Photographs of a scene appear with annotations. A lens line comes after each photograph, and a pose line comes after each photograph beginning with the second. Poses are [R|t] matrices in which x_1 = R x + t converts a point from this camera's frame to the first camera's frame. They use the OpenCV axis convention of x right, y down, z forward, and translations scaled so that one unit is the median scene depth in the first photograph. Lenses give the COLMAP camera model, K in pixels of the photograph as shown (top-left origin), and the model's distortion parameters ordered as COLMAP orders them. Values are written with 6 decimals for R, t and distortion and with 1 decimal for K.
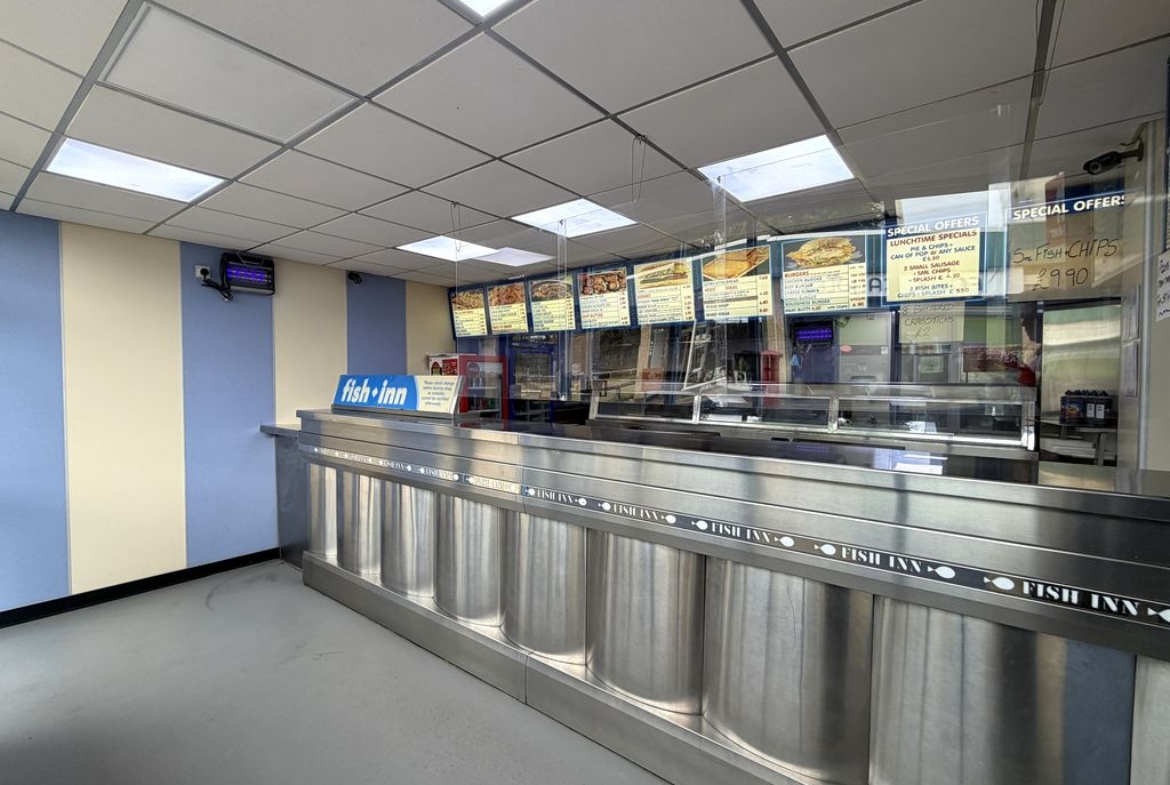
lens RADIAL K [[510.5, 0, 616.0], [0, 510.5, 396.3], [0, 0, 1]] dist [-0.002530, -0.000130]
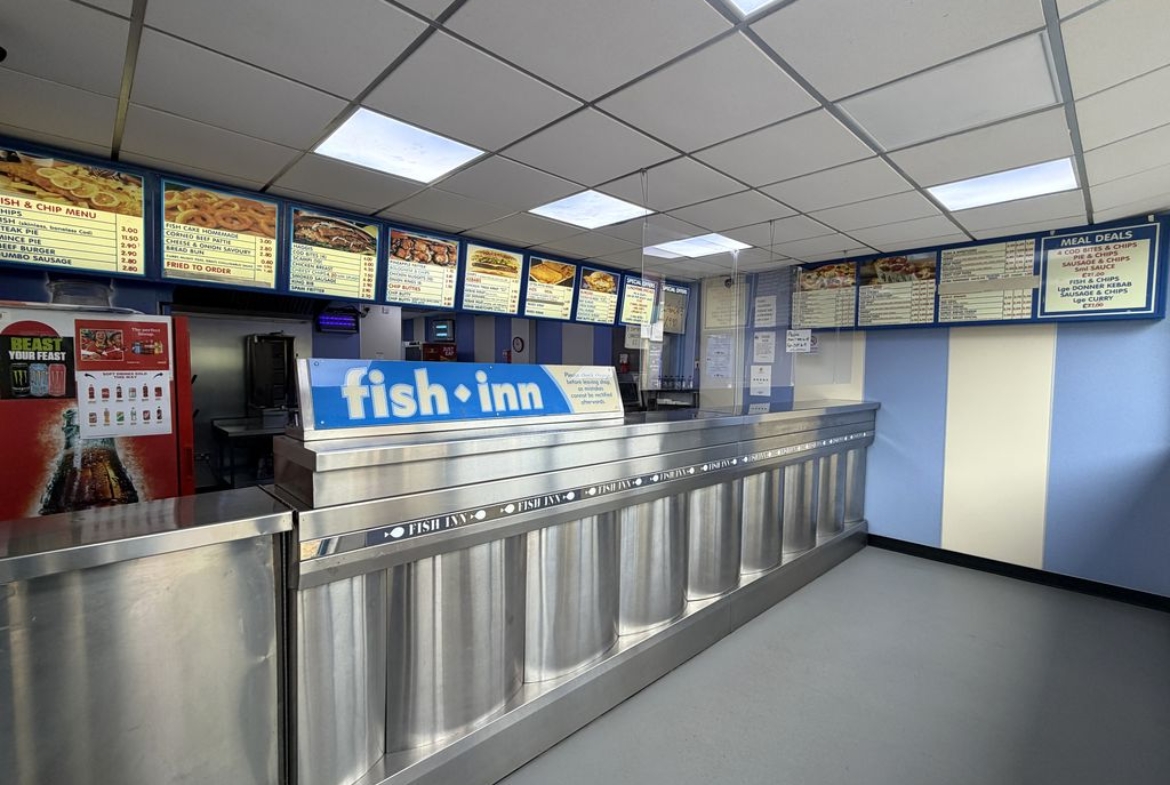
lens RADIAL K [[521.2, 0, 585.3], [0, 521.2, 371.1], [0, 0, 1]] dist [0.002688, 0.000128]
pose [[0.171405, -0.001299, 0.985200, -0.842033], [0.025287, 0.999675, -0.003082, -0.022491], [-0.984876, 0.025441, 0.171382, 0.643656]]
